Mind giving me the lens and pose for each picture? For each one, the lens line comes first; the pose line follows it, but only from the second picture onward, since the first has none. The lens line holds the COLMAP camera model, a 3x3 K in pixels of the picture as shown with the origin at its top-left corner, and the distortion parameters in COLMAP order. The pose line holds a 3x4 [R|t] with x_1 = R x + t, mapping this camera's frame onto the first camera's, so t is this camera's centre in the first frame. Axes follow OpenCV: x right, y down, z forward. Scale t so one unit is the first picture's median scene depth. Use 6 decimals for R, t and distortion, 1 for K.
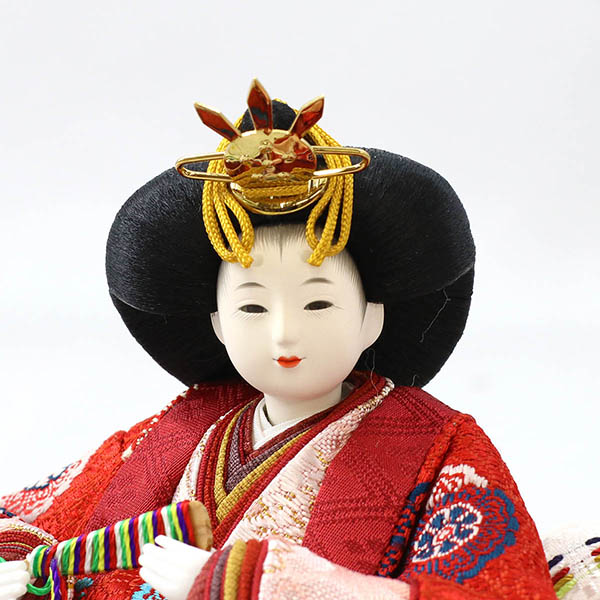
lens RADIAL K [[3502.6, 0, 300.0], [0, 3502.6, 300.5], [0, 0, 1]] dist [-0.796096, 0.000000]
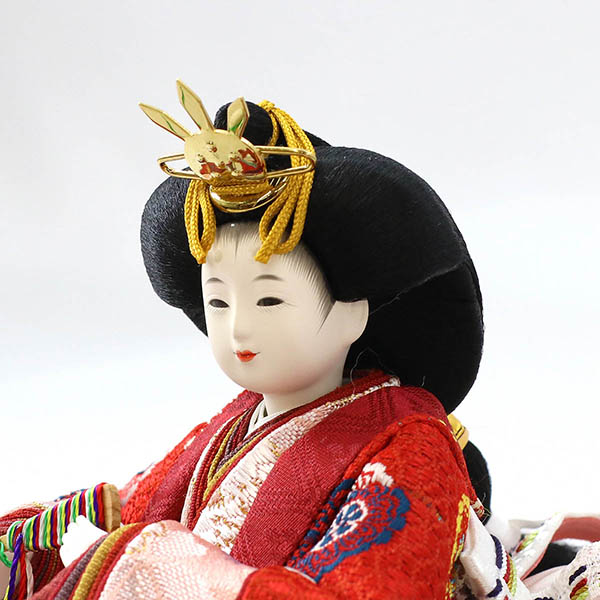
lens RADIAL K [[3502.6, 0, 300.3], [0, 3502.6, 299.8], [0, 0, 1]] dist [-0.796096, 0.000000]
pose [[0.891451, 0.022962, -0.452534, 0.476538], [-0.029275, 0.999547, -0.006952, 0.007723], [0.452170, 0.019445, 0.891720, 0.091289]]
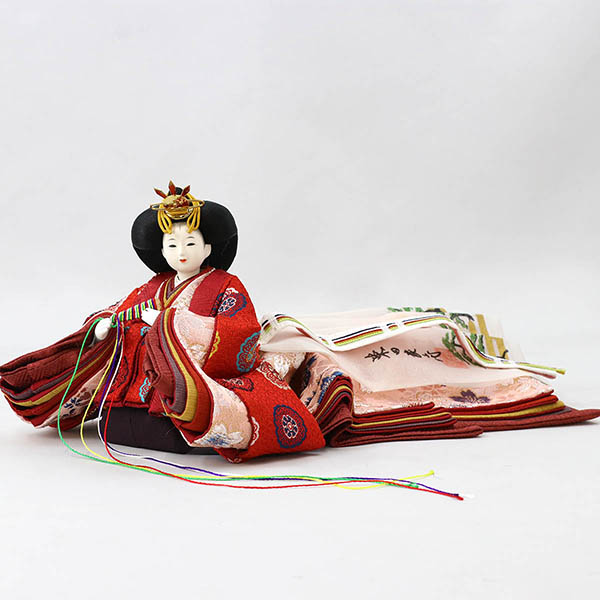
lens RADIAL K [[3502.6, 0, 300.2], [0, 3502.6, 300.0], [0, 0, 1]] dist [-0.796096, 0.000000]
pose [[0.999390, -0.027398, -0.021672, 0.191007], [0.026255, 0.998334, -0.051380, 0.242383], [0.023044, 0.050779, 0.998444, -2.529819]]
